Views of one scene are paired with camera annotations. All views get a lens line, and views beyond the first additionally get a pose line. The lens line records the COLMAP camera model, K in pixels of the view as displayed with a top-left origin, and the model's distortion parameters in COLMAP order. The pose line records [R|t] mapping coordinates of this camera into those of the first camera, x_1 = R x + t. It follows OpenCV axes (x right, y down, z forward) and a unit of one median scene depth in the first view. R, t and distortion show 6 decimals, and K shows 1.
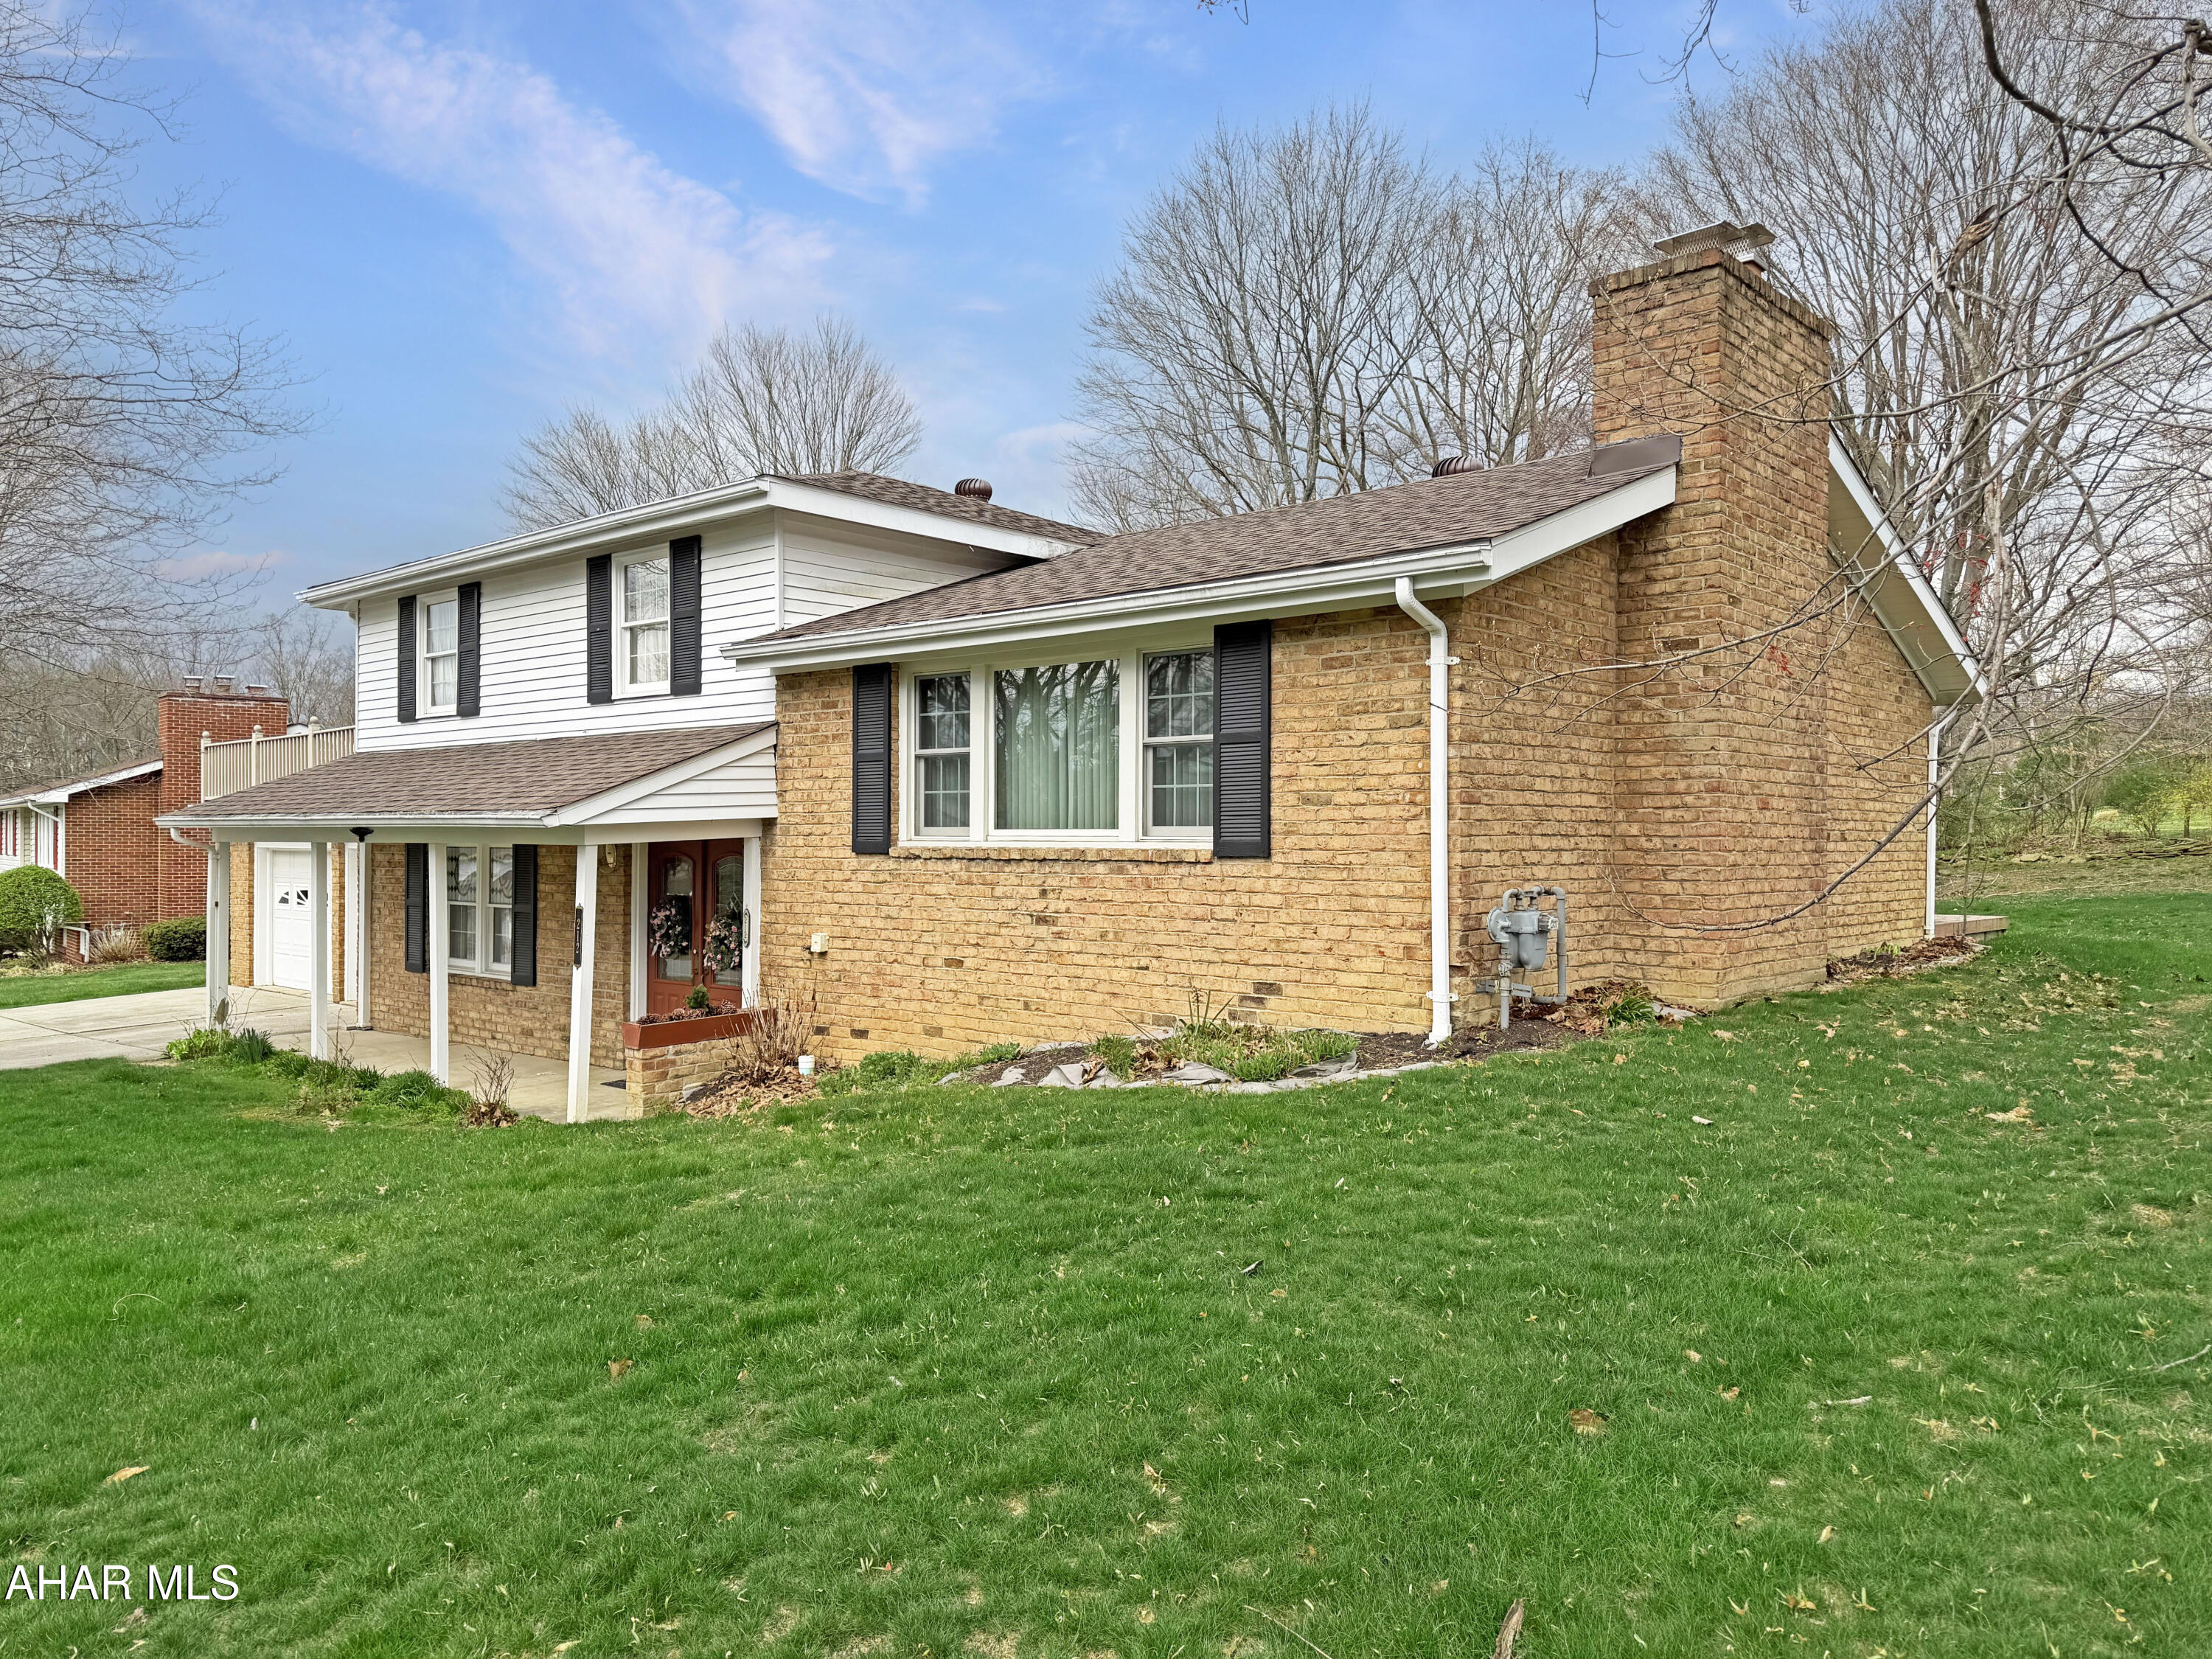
lens RADIAL K [[1537.5, 0, 1116.6], [0, 1537.5, 833.5], [0, 0, 1]] dist [0.162280, -0.298754]
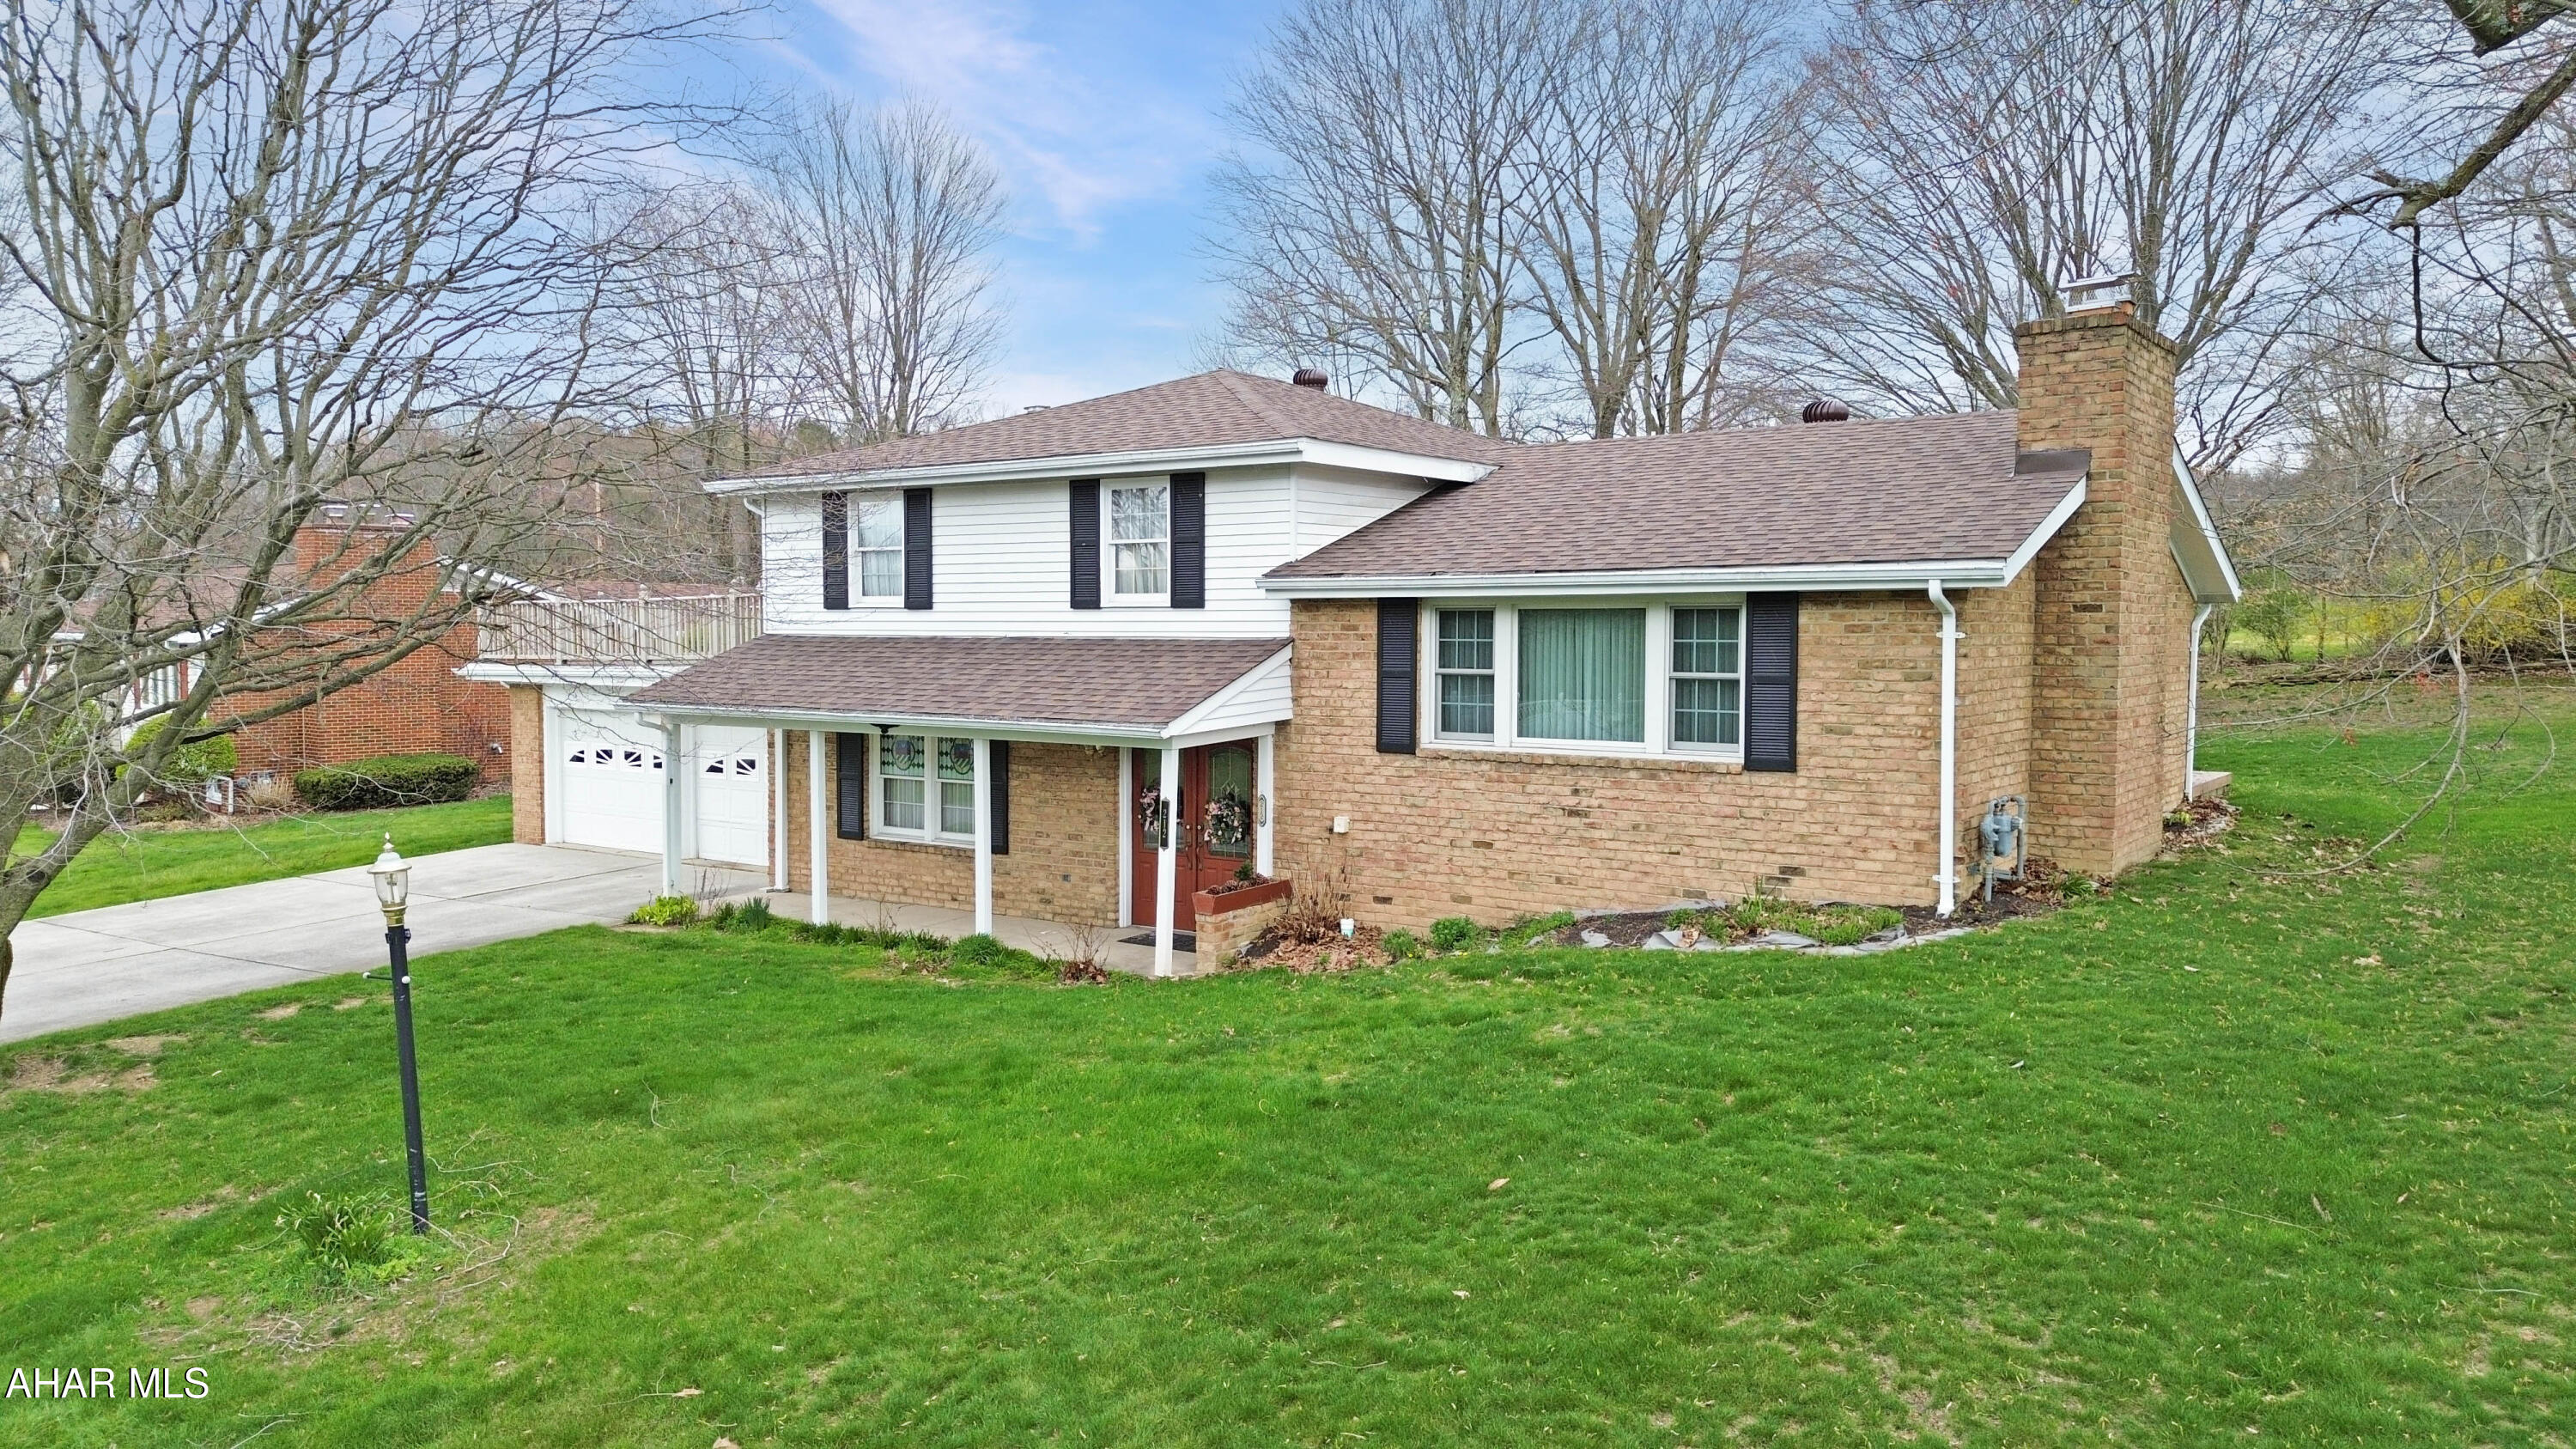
lens RADIAL K [[1770.0, 0, 1275.6], [0, 1770.0, 714.9], [0, 0, 1]] dist [0.106140, -0.158296]
pose [[0.994809, -0.006820, 0.101532, -0.440209], [0.001358, 0.998552, 0.053772, -0.102689], [-0.101752, -0.053355, 0.993378, -0.414635]]
